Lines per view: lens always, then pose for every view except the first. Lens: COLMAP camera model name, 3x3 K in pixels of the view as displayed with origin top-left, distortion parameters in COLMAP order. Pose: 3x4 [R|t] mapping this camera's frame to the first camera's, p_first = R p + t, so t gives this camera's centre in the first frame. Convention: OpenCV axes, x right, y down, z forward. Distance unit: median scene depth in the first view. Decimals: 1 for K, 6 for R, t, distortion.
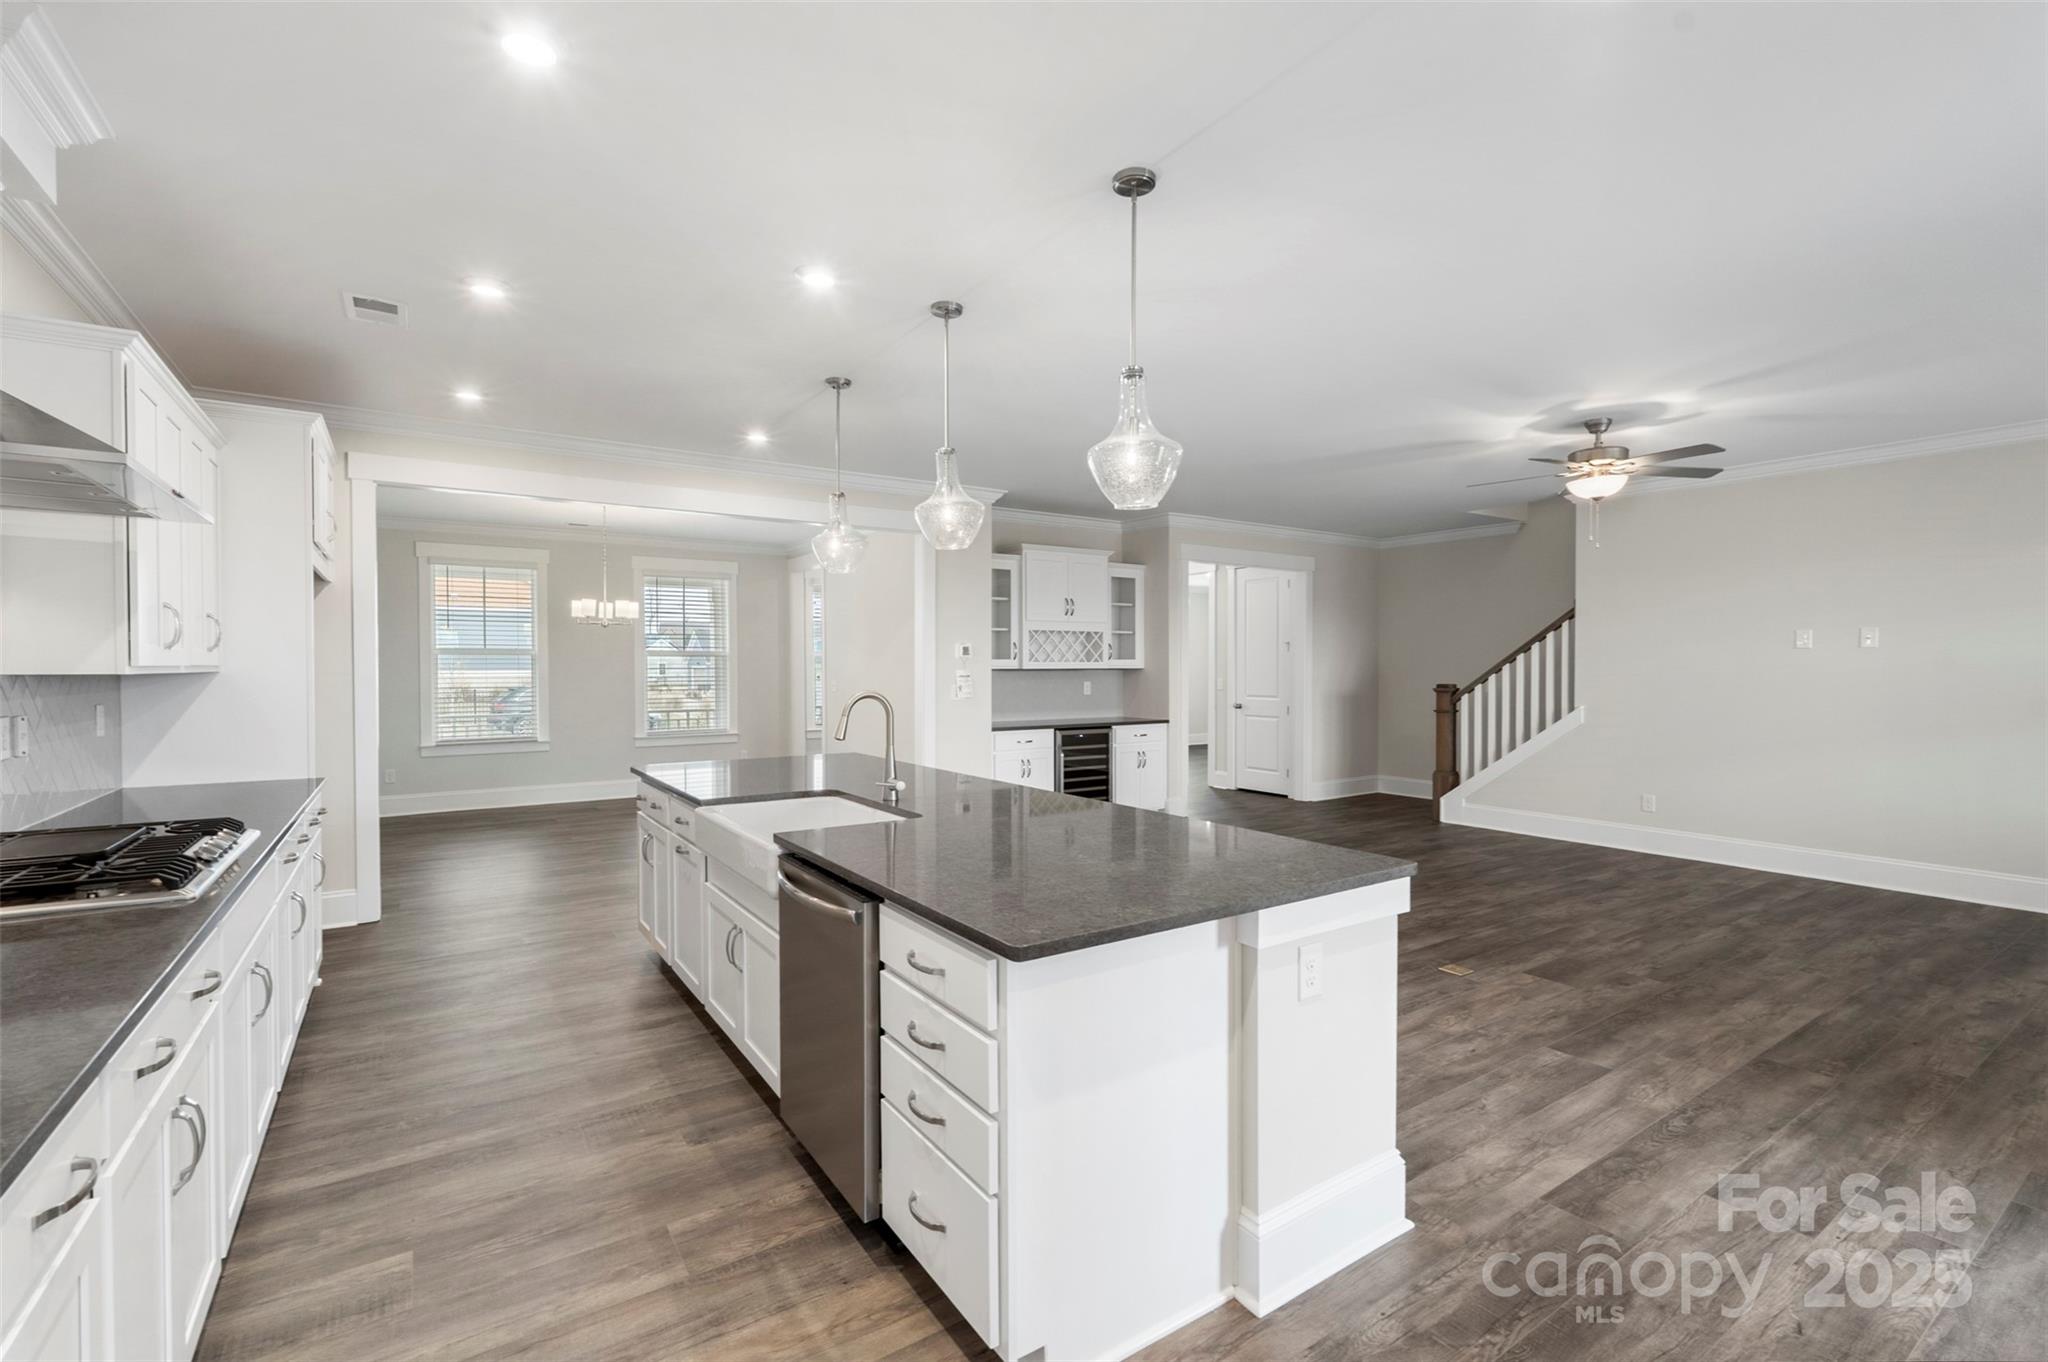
lens RADIAL K [[902.2, 0, 1027.0], [0, 902.2, 676.1], [0, 0, 1]] dist [0.001726, 0.000341]
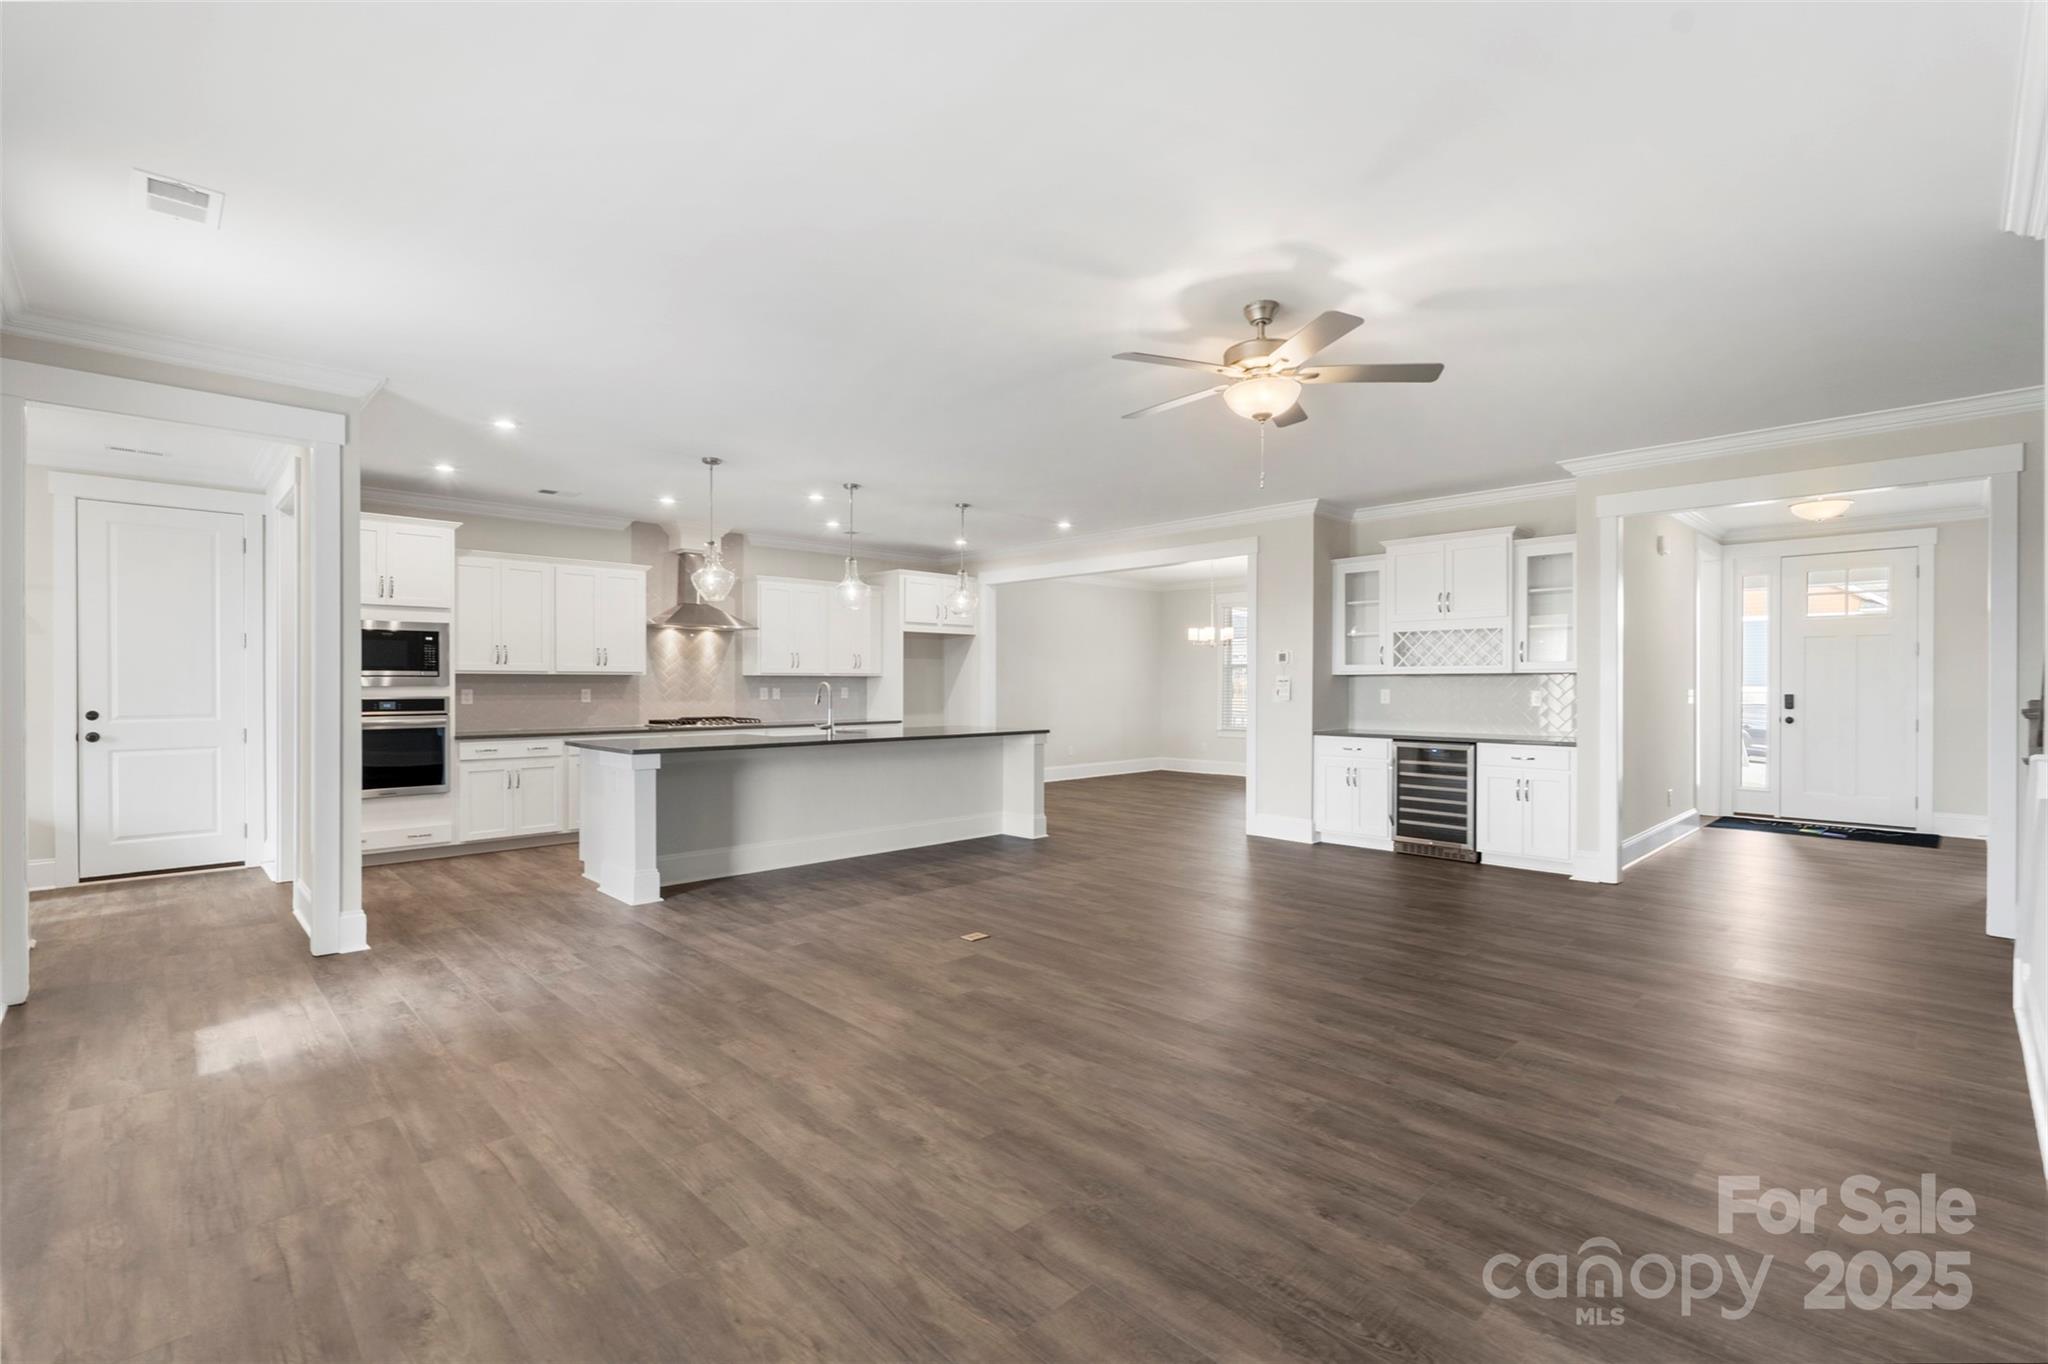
lens RADIAL K [[902.2, 0, 1028.0], [0, 902.2, 684.1], [0, 0, 1]] dist [0.001726, 0.000341]
pose [[0.182566, 0.003214, -0.983188, 1.637372], [-0.013962, 0.999902, 0.000676, 0.013197], [0.983095, 0.013604, 0.182593, 0.888180]]
